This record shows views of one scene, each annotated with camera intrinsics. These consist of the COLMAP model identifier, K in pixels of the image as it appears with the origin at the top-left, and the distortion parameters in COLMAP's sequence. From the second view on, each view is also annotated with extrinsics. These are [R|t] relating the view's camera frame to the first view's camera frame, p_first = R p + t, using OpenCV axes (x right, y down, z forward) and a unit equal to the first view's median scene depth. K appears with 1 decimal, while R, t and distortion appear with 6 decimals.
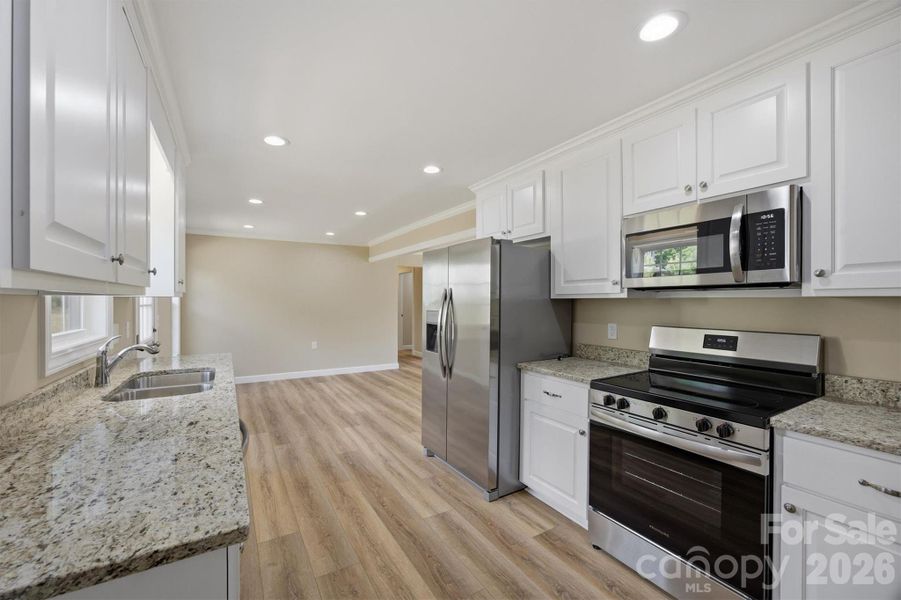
lens RADIAL K [[374.4, 0, 457.3], [0, 374.4, 296.9], [0, 0, 1]] dist [0.000260, -0.000349]
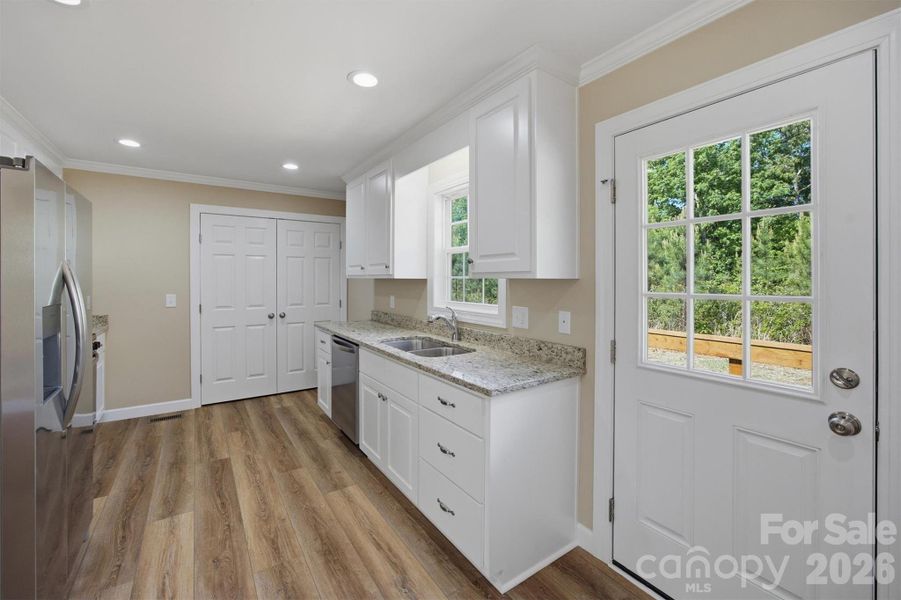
lens RADIAL K [[374.4, 0, 445.9], [0, 374.4, 291.9], [0, 0, 1]] dist [0.000260, -0.000349]
pose [[-0.999473, -0.004891, -0.032089, -0.713757], [-0.005361, 0.999879, 0.014596, 0.024865], [0.032013, 0.014760, -0.999378, 2.012491]]
